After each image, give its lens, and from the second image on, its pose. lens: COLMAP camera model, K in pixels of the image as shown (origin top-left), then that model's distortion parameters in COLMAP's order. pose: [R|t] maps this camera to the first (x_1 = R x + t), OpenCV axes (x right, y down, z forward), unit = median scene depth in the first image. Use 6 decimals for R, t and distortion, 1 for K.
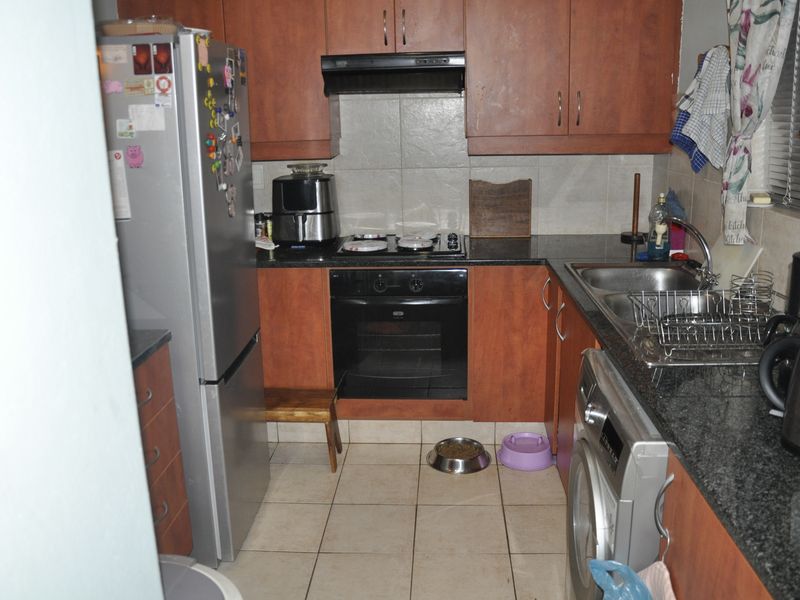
lens RADIAL K [[728.3, 0, 400.0], [0, 728.3, 300.0], [0, 0, 1]] dist [-0.132109, 0.119533]
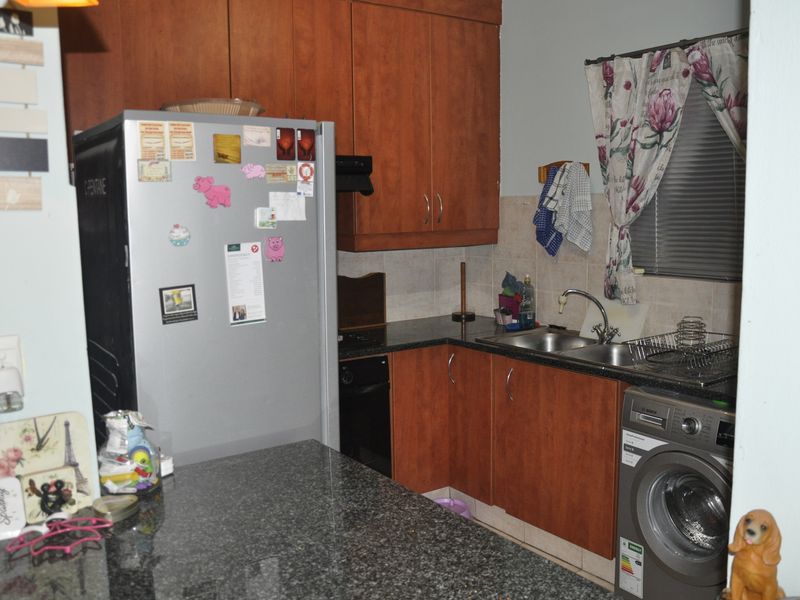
lens RADIAL K [[728.3, 0, 400.0], [0, 728.3, 300.0], [0, 0, 1]] dist [-0.132109, 0.119533]
pose [[0.784516, -0.066145, 0.616570, -0.819263], [0.156946, 0.983102, -0.094229, -0.028464], [-0.599919, 0.170692, 0.781641, 0.210271]]
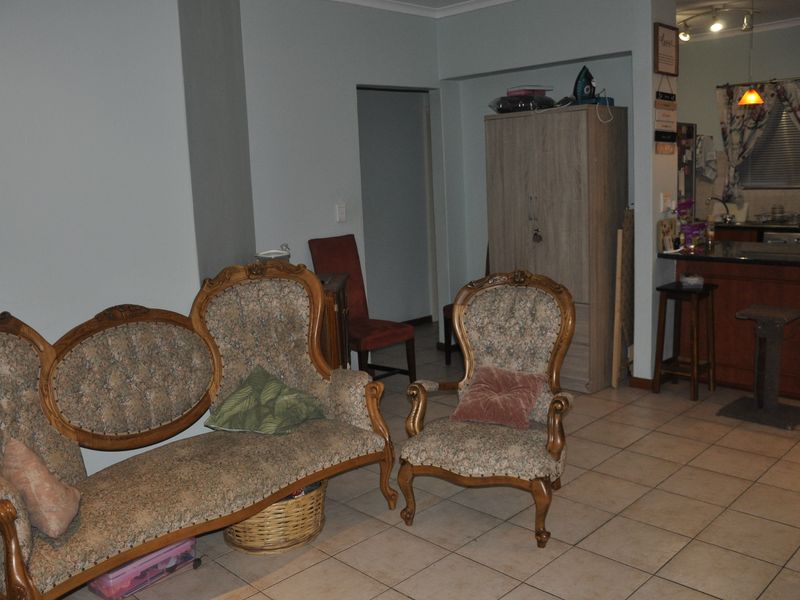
lens RADIAL K [[728.3, 0, 400.0], [0, 728.3, 300.0], [0, 0, 1]] dist [-0.132109, 0.119533]
pose [[0.671791, -0.132226, 0.728844, -2.940864], [0.216154, 0.976108, -0.022150, 0.080379], [-0.708502, 0.172423, 0.684322, 0.086513]]
